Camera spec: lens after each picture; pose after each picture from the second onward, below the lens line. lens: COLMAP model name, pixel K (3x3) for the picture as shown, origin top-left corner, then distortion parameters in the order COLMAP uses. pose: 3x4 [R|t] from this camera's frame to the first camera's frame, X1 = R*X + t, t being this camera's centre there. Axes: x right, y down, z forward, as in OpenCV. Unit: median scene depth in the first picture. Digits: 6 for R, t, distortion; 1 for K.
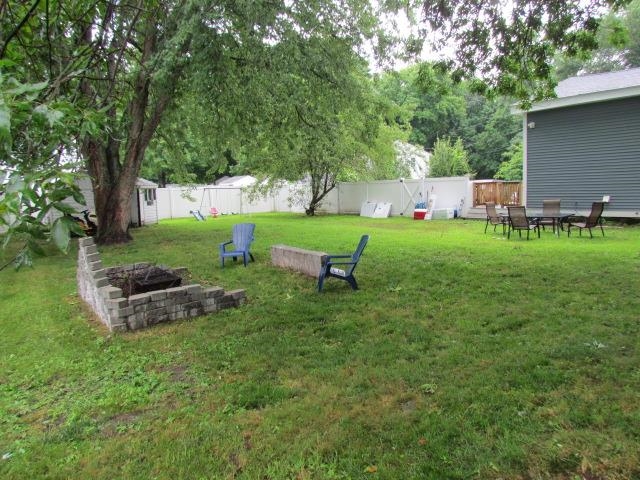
lens RADIAL K [[463.7, 0, 320.0], [0, 463.7, 240.0], [0, 0, 1]] dist [-0.010180, 0.005451]
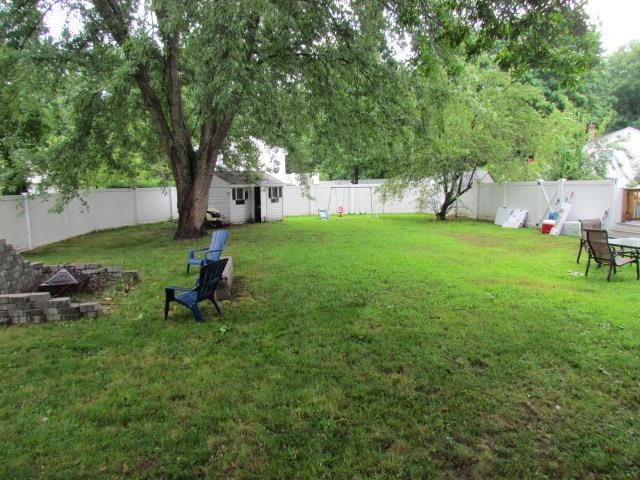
lens RADIAL K [[465.3, 0, 320.0], [0, 465.3, 240.0], [0, 0, 1]] dist [-0.006057, 0.006206]
pose [[0.874675, 0.075472, -0.478798, 0.328141], [-0.068171, 0.997140, 0.032642, -0.042553], [0.479892, 0.004089, 0.877318, 0.161296]]
